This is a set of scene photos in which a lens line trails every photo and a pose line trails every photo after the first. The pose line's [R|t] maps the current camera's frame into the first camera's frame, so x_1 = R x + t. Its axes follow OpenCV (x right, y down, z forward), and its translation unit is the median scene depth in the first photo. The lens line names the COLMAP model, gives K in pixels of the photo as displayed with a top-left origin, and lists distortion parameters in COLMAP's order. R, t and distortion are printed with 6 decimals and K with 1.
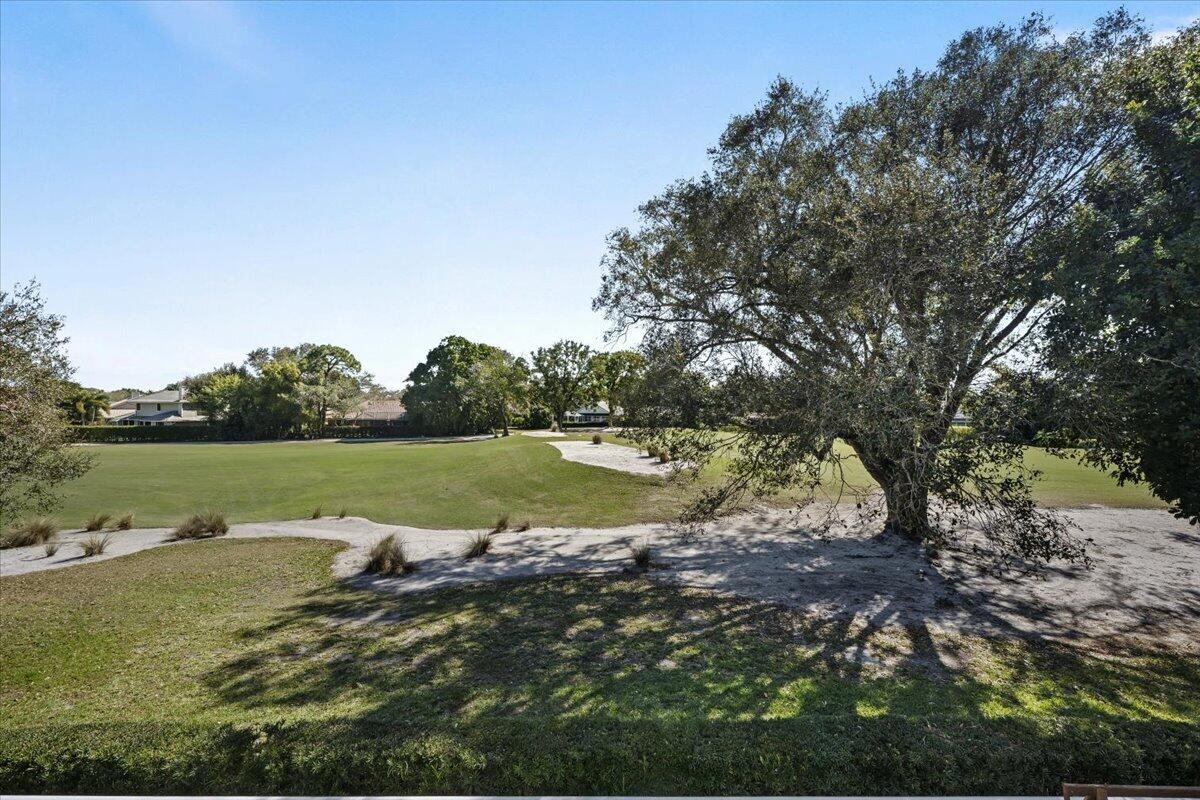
lens RADIAL K [[472.2, 0, 602.9], [0, 472.2, 416.0], [0, 0, 1]] dist [-0.000487, 0.000140]
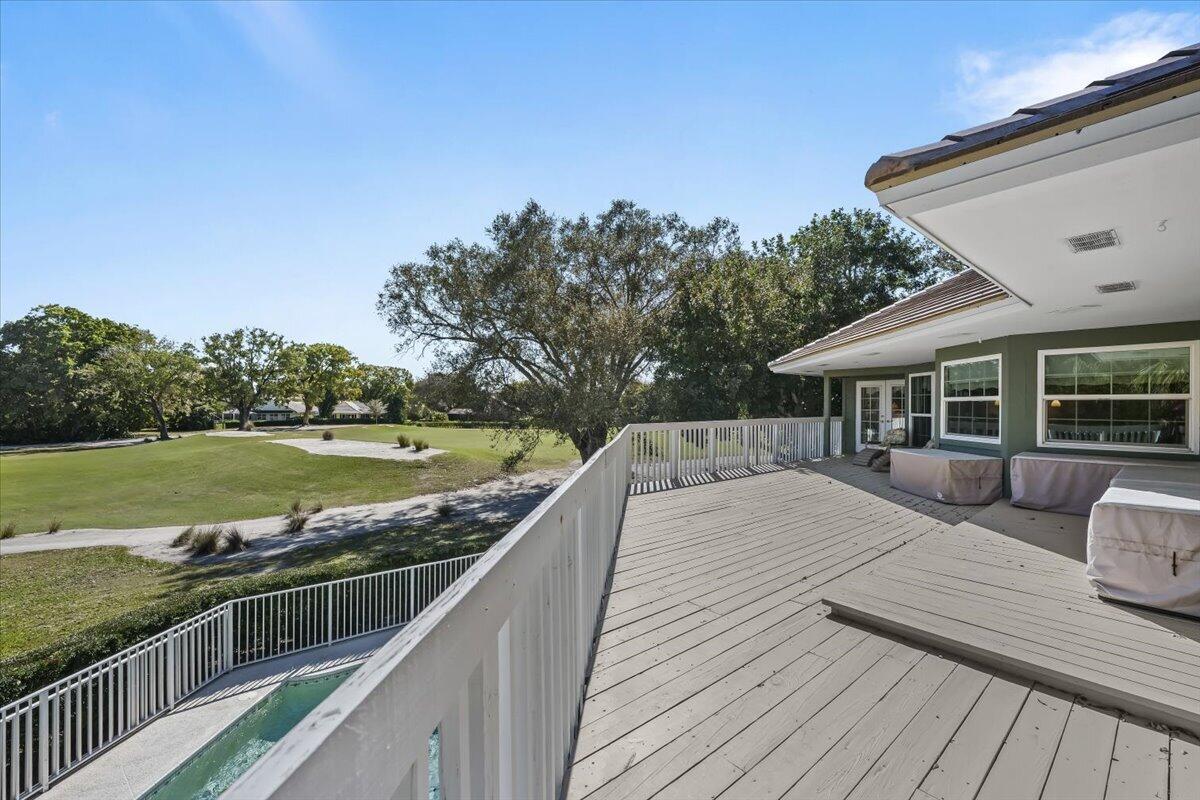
lens RADIAL K [[472.2, 0, 602.4], [0, 472.2, 403.8], [0, 0, 1]] dist [-0.000487, 0.000140]
pose [[0.801401, -0.000013, 0.598128, -0.294392], [0.010344, 0.999851, -0.013838, 0.003231], [-0.598038, 0.017277, 0.801281, -0.314382]]
